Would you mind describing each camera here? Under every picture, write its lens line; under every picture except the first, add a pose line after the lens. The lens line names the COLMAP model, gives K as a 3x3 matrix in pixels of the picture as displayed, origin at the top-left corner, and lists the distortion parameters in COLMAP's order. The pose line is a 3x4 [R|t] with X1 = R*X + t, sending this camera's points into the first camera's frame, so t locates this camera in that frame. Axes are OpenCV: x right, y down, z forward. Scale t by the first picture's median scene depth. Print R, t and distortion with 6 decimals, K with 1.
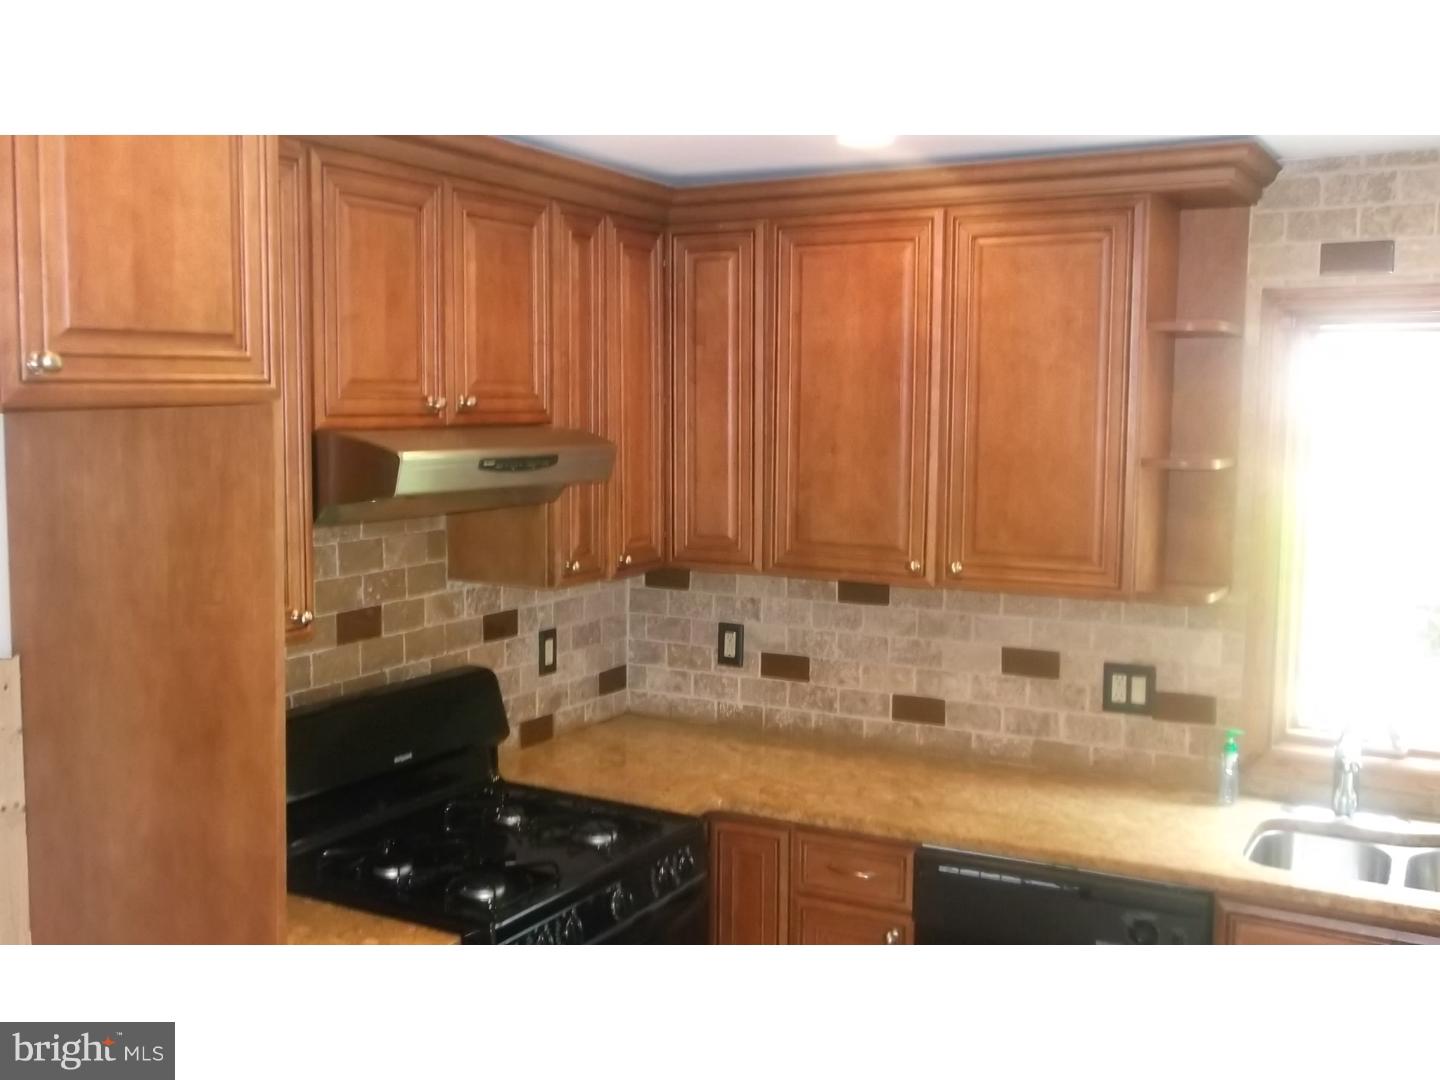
lens RADIAL K [[1415.0, 0, 705.8], [0, 1415.0, 529.1], [0, 0, 1]] dist [0.008513, 0.000000]
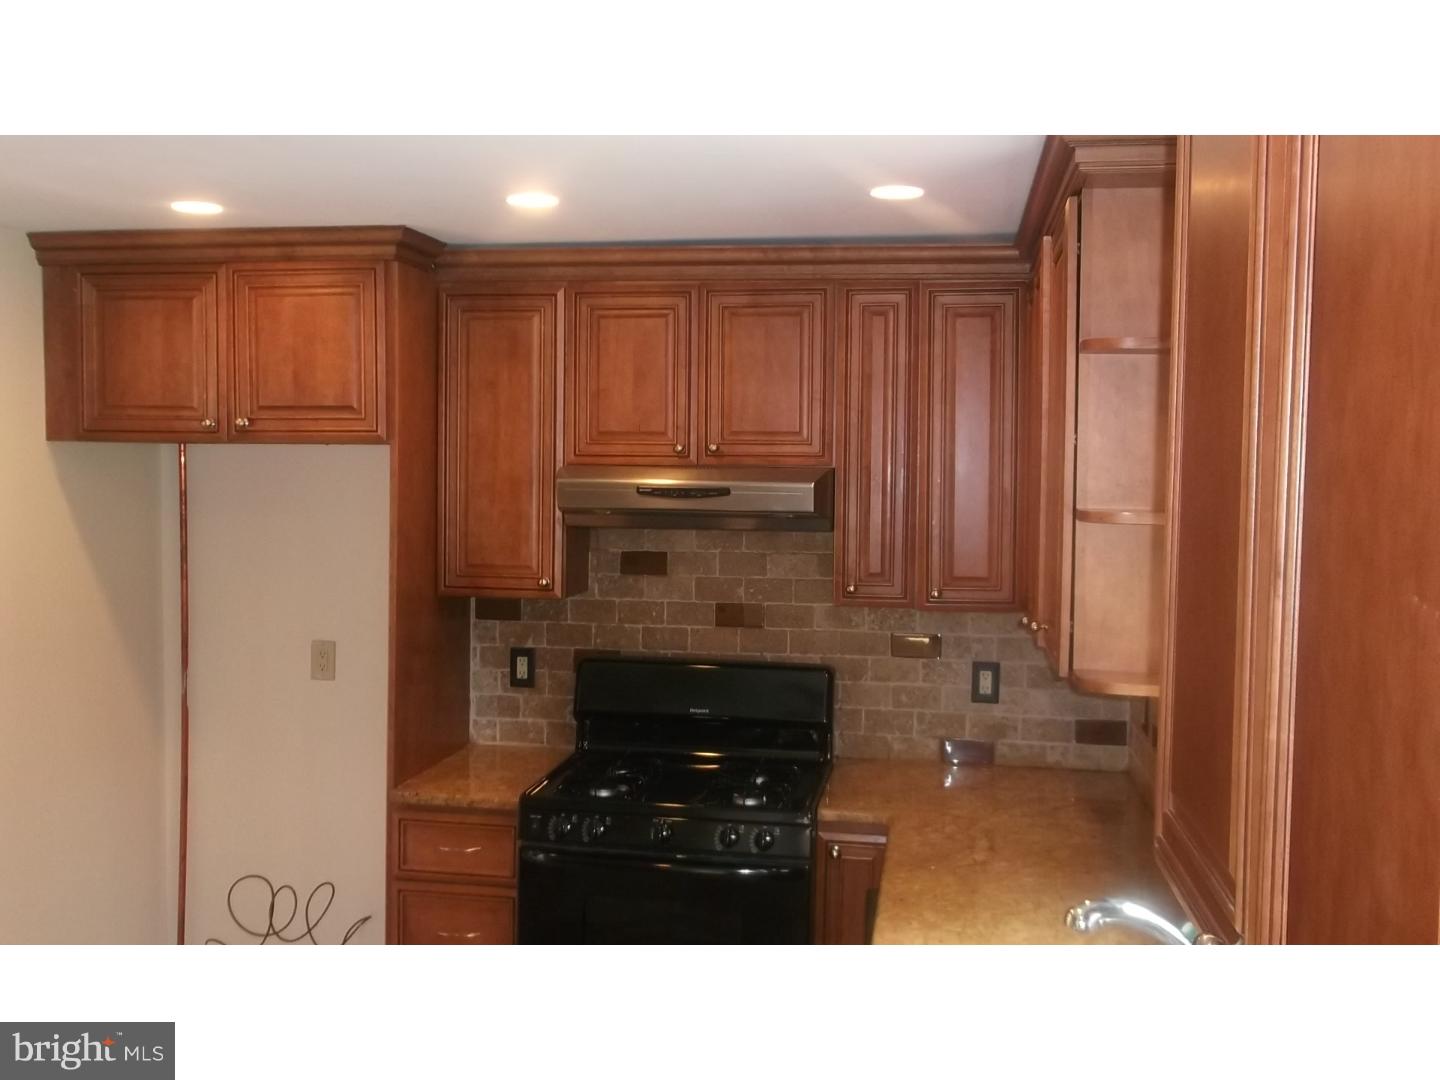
lens RADIAL K [[1415.0, 0, 697.6], [0, 1415.0, 542.3], [0, 0, 1]] dist [0.008513, 0.000000]
pose [[0.327133, 0.051467, -0.943576, 0.941336], [-0.097922, 0.994987, 0.020322, -0.023104], [0.939891, 0.085748, 0.330533, 0.477973]]
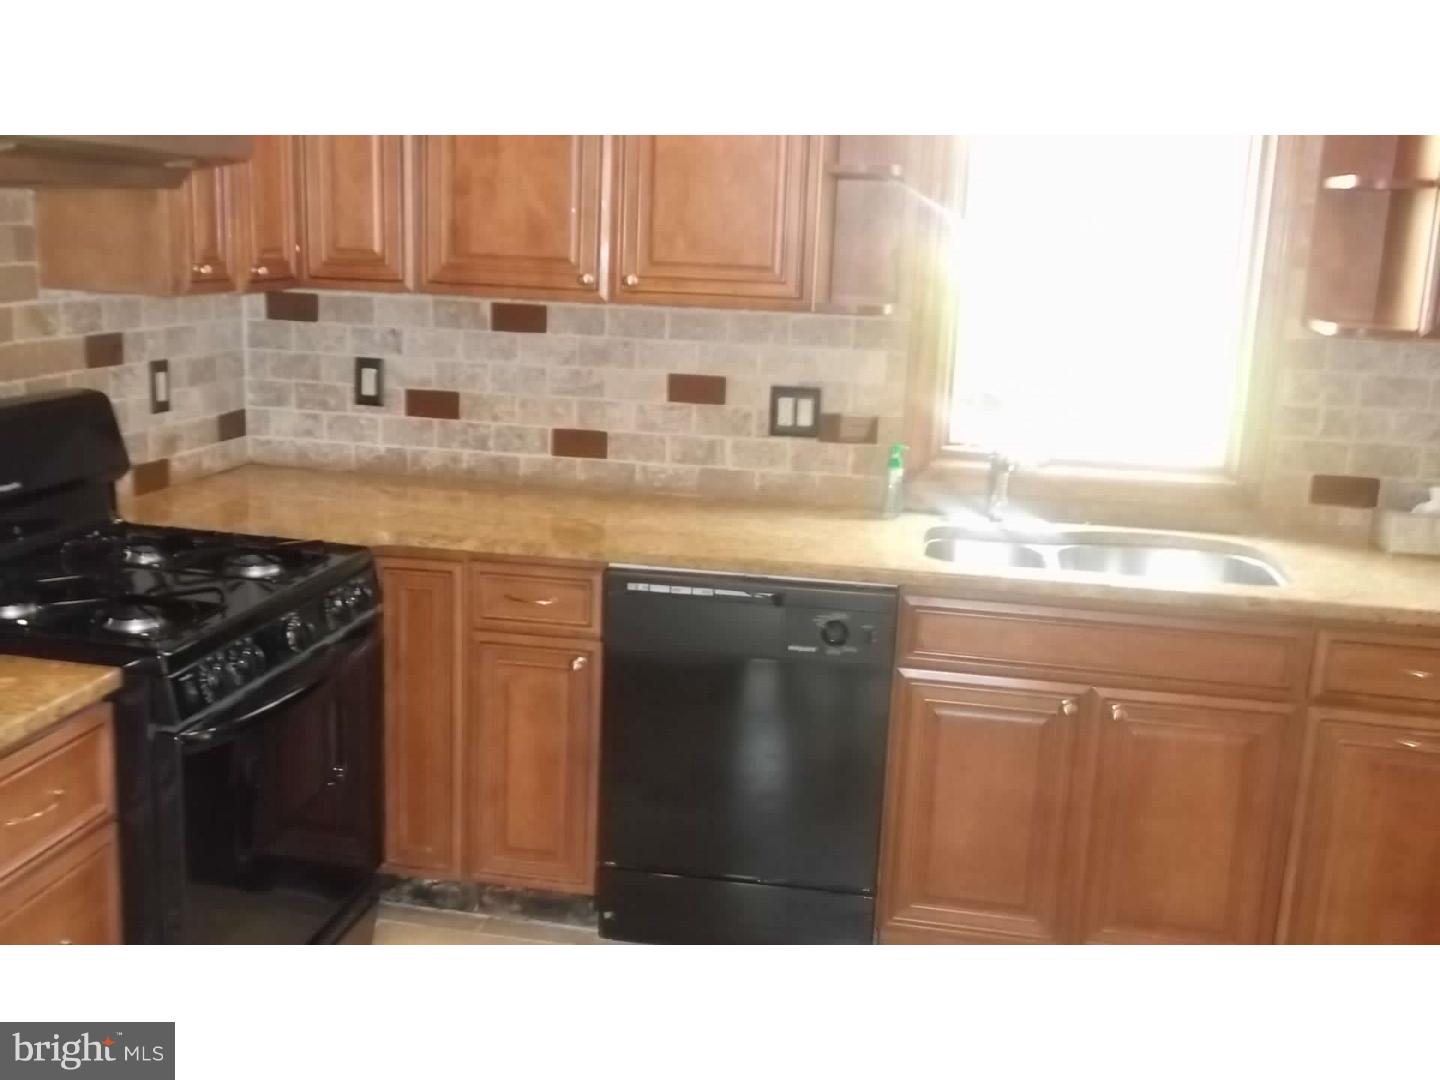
lens RADIAL K [[1415.0, 0, 696.5], [0, 1415.0, 532.1], [0, 0, 1]] dist [0.008513, 0.000000]
pose [[0.952435, -0.037883, 0.302377, -0.072420], [-0.001097, 0.991810, 0.127714, 0.071932], [-0.304739, -0.121971, 0.944594, 0.075414]]
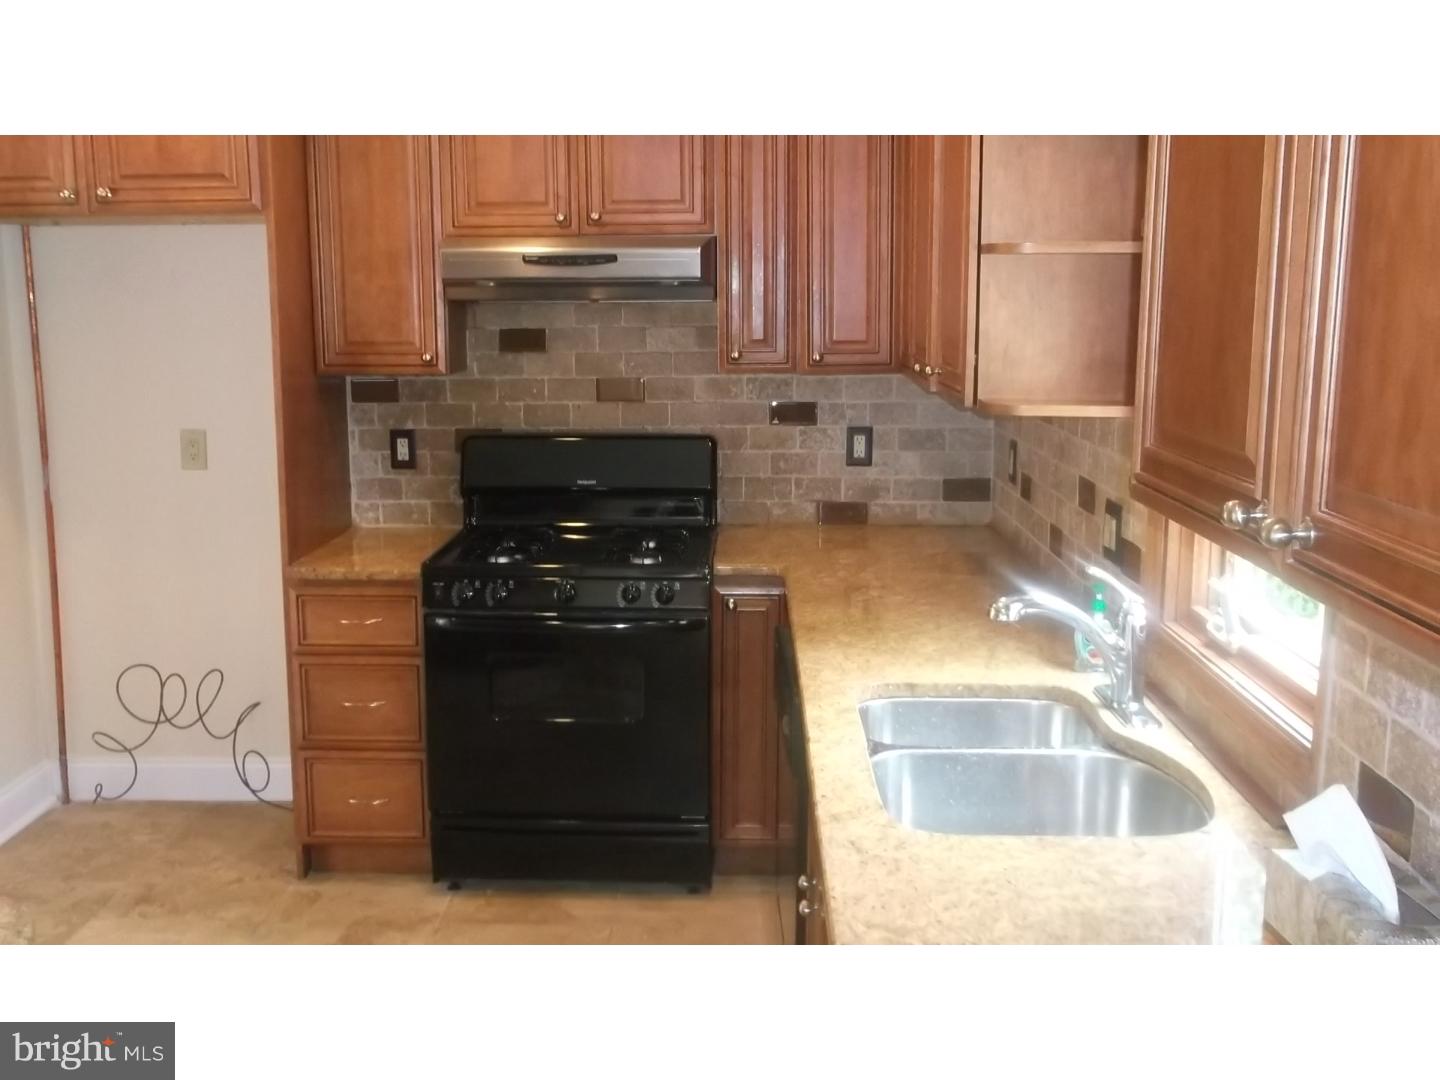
lens RADIAL K [[1415.0, 0, 691.3], [0, 1415.0, 532.7], [0, 0, 1]] dist [0.008513, 0.000000]
pose [[0.448201, 0.143426, -0.882352, 0.943562], [-0.075744, 0.989588, 0.122382, 0.030061], [0.890718, 0.011981, 0.454399, 0.412836]]
